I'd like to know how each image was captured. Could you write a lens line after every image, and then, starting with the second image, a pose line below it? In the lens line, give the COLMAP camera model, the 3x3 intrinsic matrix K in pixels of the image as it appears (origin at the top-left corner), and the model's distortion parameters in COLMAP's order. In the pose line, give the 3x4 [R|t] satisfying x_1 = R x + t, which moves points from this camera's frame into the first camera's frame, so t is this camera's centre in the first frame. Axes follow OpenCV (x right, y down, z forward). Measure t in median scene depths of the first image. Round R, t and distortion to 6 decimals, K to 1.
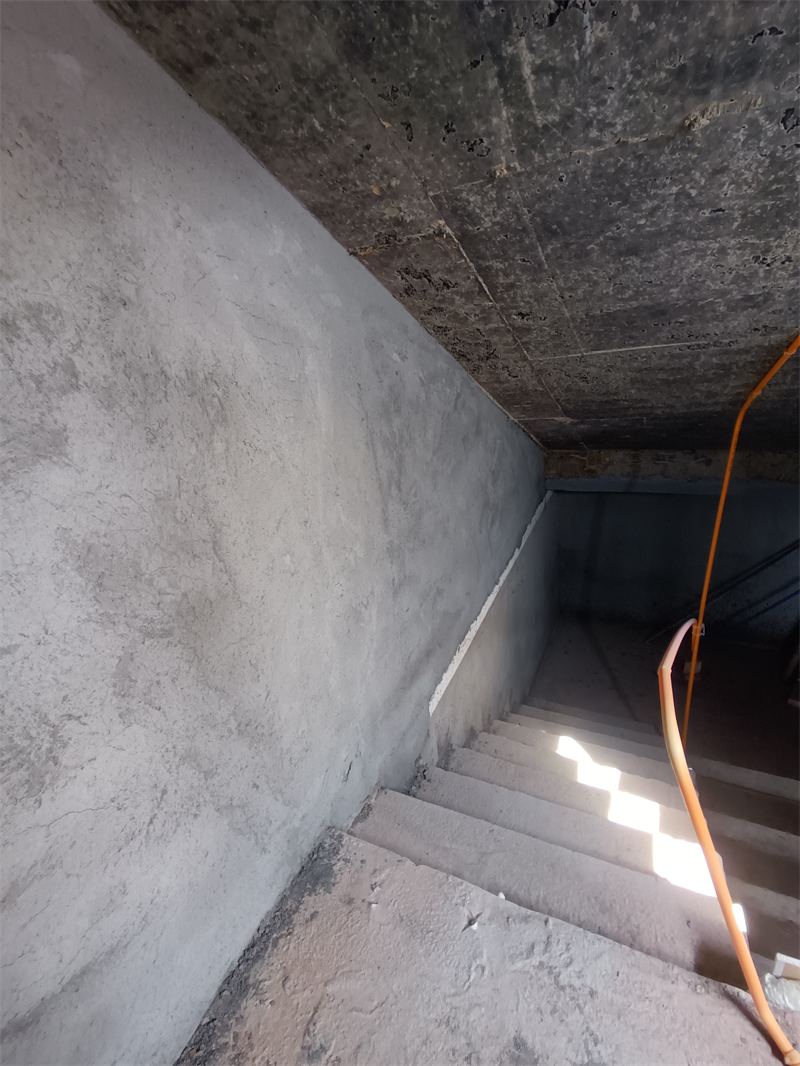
lens RADIAL K [[485.9, 0, 395.7], [0, 485.9, 539.3], [0, 0, 1]] dist [-0.002332, 0.001220]
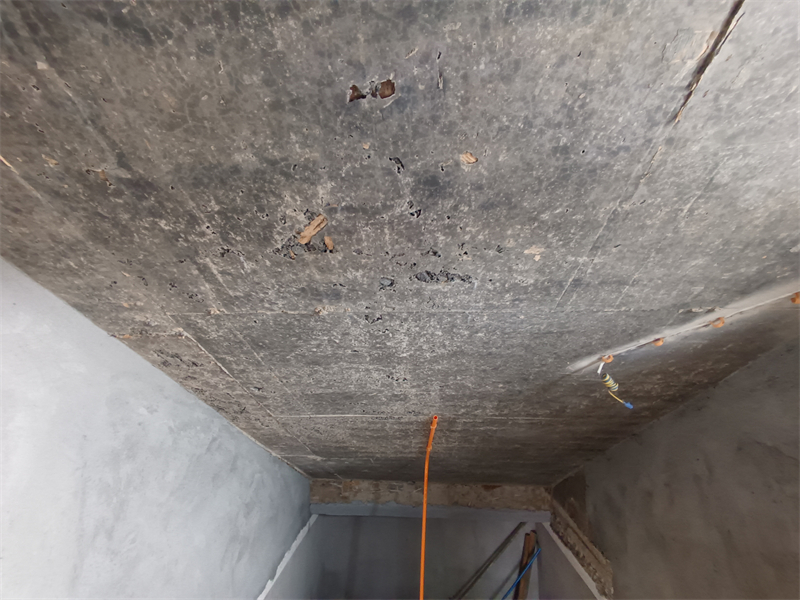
lens RADIAL K [[364.7, 0, 394.5], [0, 364.7, 304.3], [0, 0, 1]] dist [-0.002332, 0.001220]
pose [[0.920732, 0.182534, 0.344868, 0.243760], [0.040381, 0.834514, -0.549505, -0.079248], [-0.388100, 0.519873, 0.760993, -0.089867]]
